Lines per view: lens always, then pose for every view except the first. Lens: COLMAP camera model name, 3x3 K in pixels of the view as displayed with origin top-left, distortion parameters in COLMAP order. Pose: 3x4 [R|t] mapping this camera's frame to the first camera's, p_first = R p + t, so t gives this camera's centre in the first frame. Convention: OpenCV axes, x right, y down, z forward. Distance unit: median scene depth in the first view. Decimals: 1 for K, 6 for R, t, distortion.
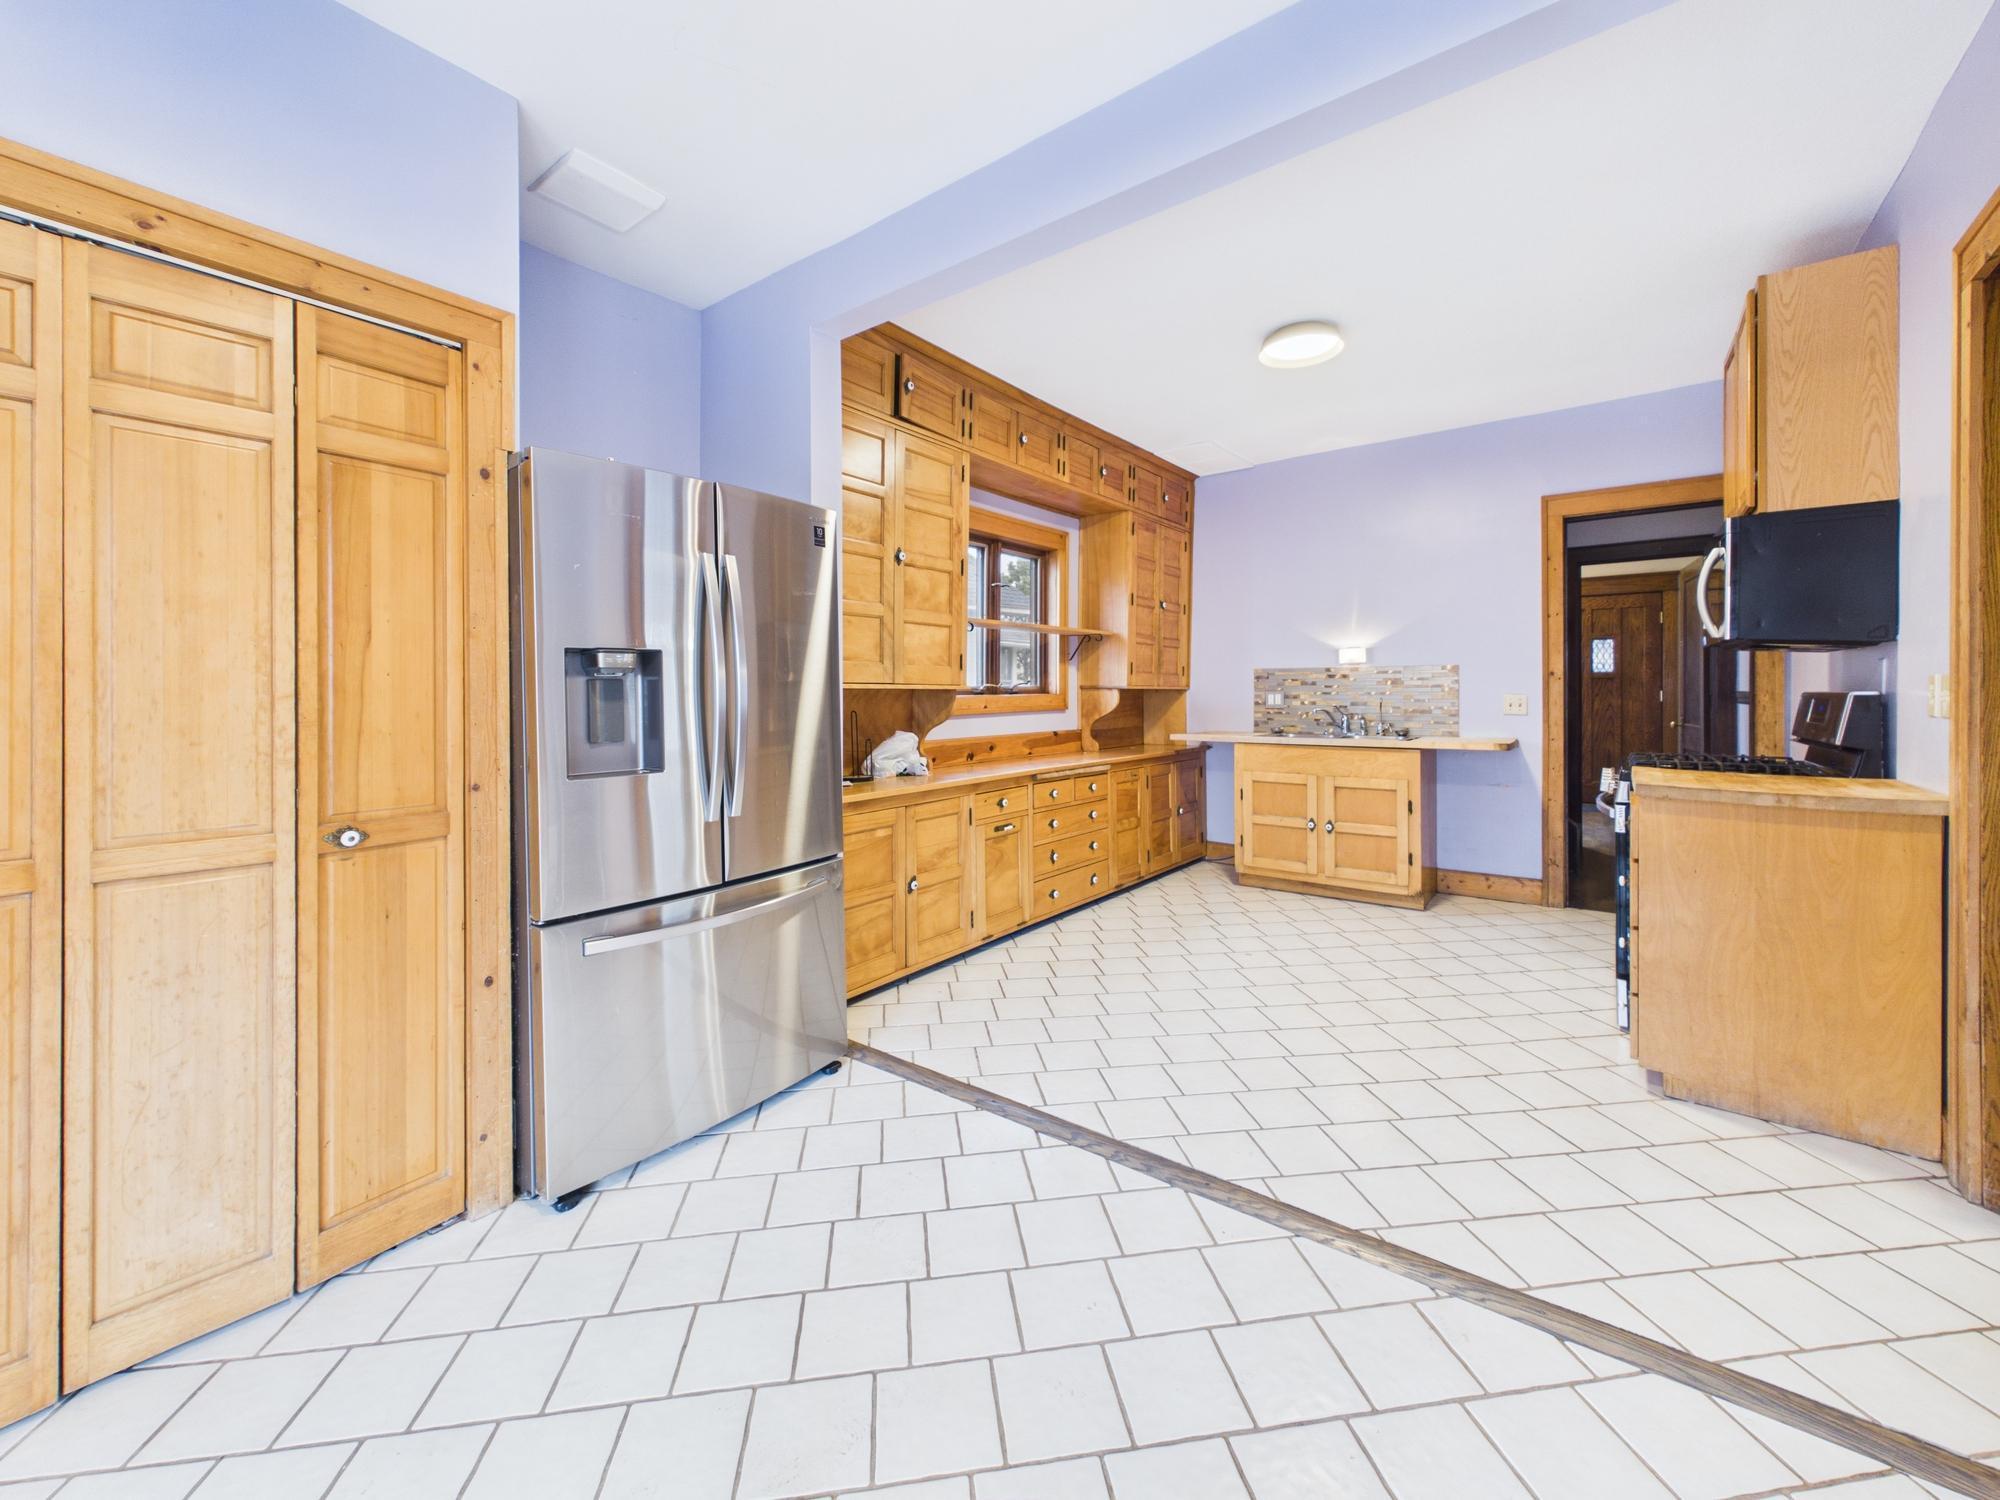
lens RADIAL K [[804.9, 0, 997.1], [0, 804.9, 688.5], [0, 0, 1]] dist [0.001013, -0.000039]
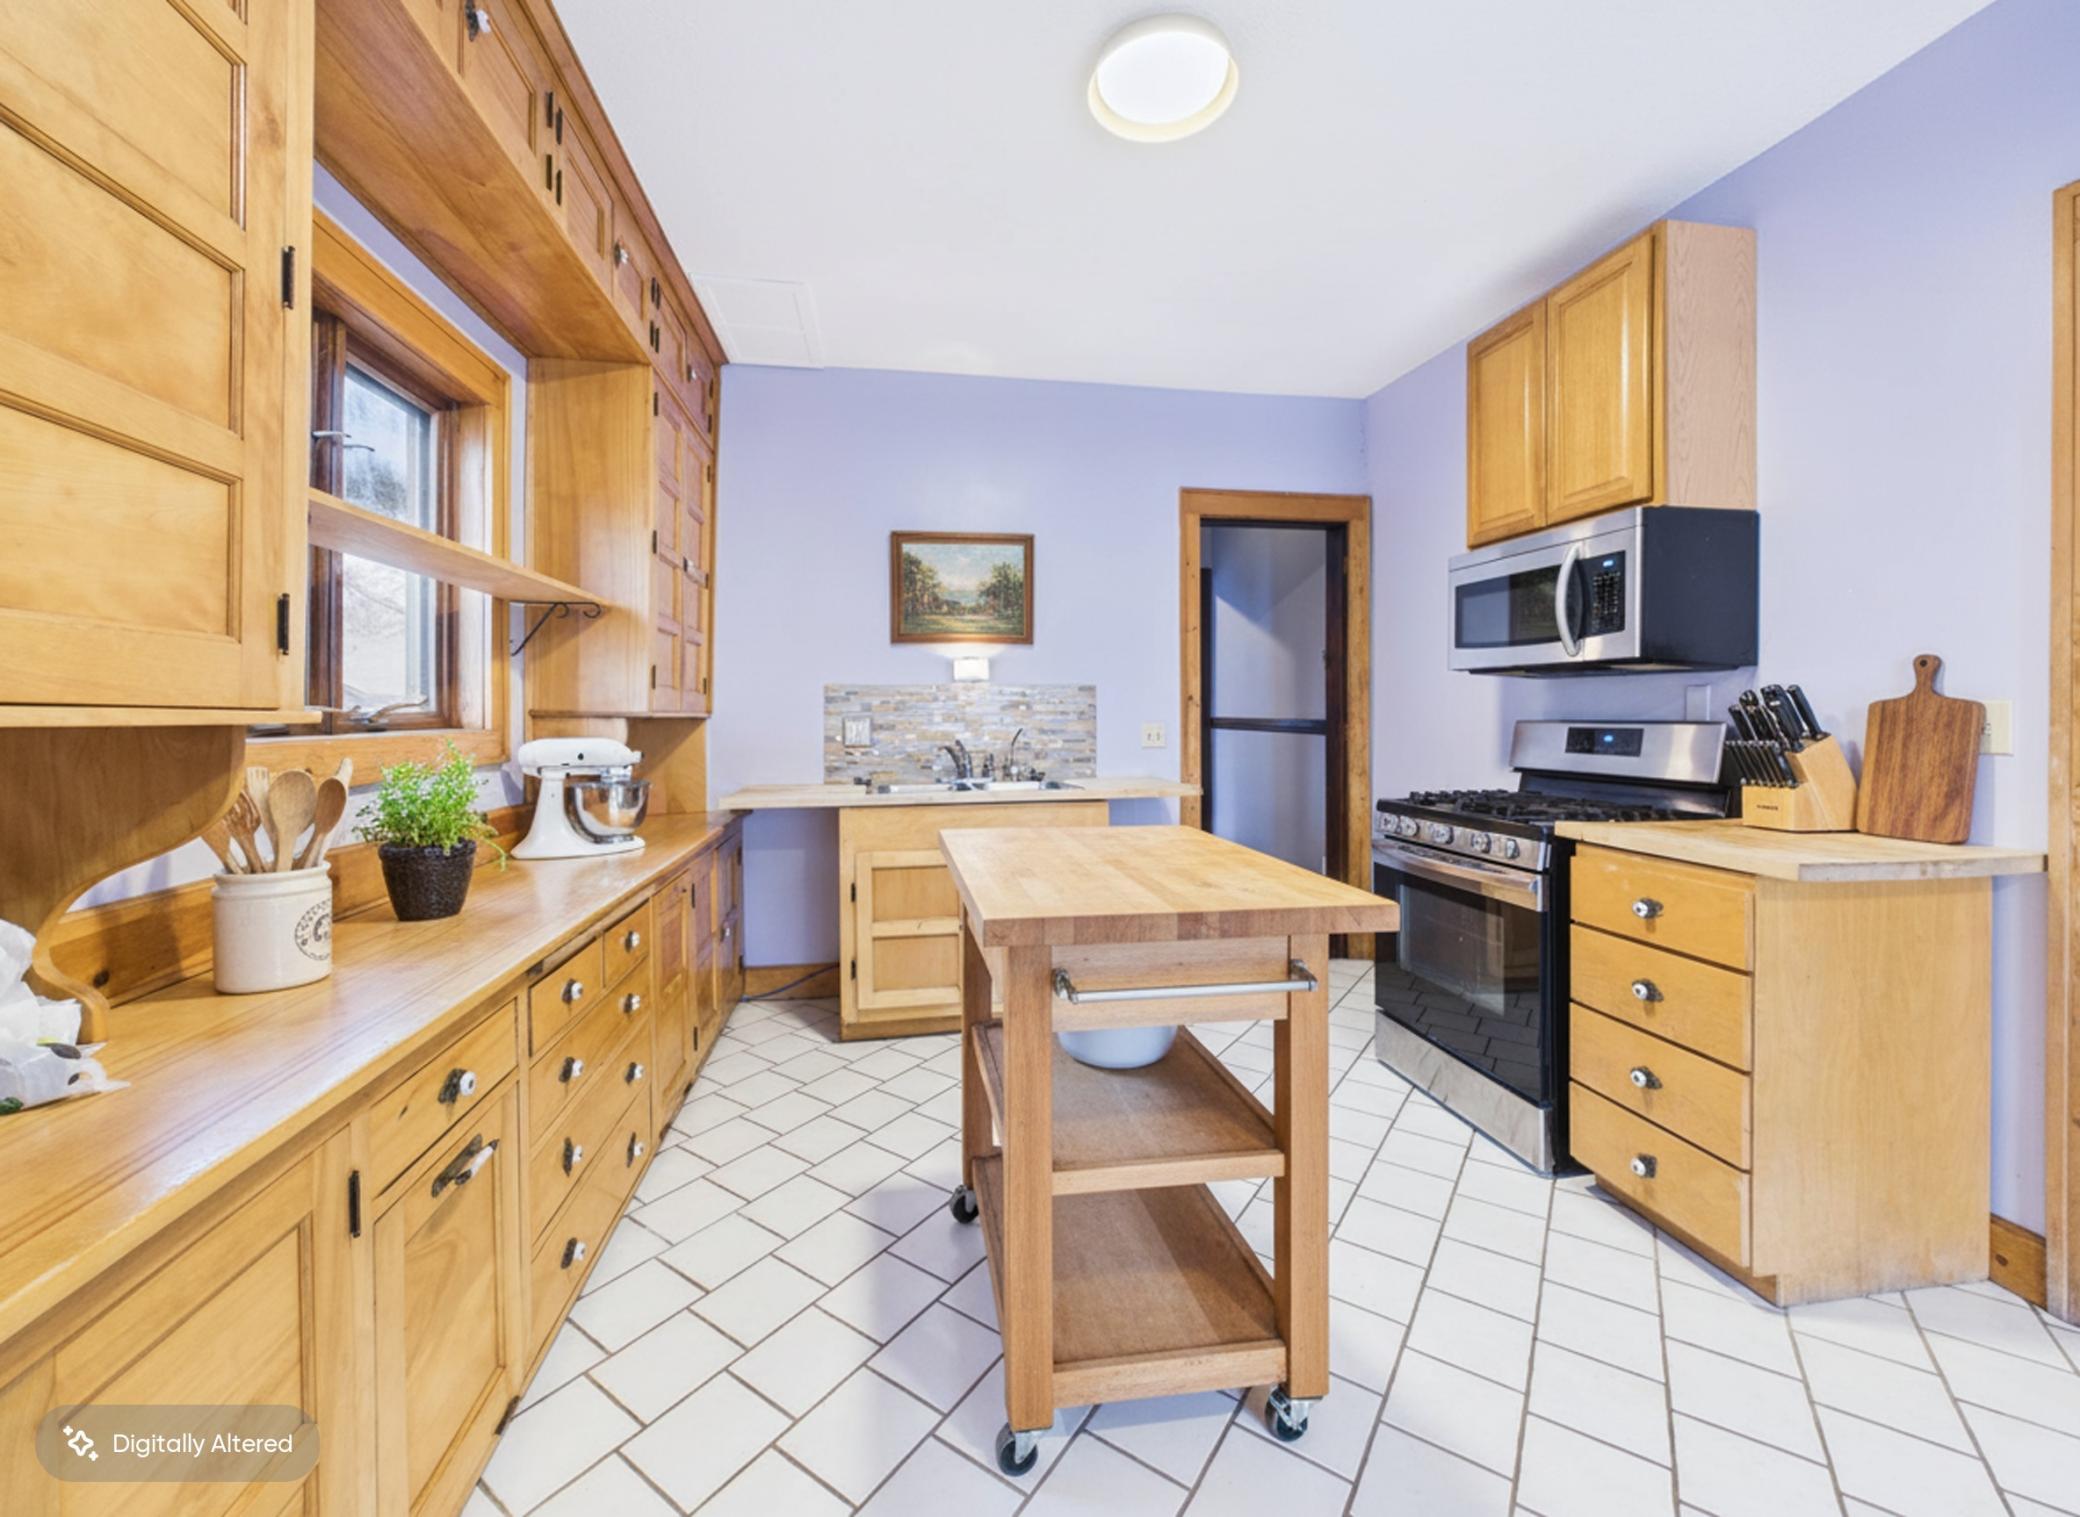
lens RADIAL K [[832.6, 0, 1040.8], [0, 832.6, 714.8], [0, 0, 1]] dist [0.001065, 0.000213]
pose [[0.672358, -0.001745, 0.740224, -0.062880], [-0.000823, 0.999995, 0.003105, -0.002766], [-0.740226, -0.002697, 0.672353, 0.484819]]
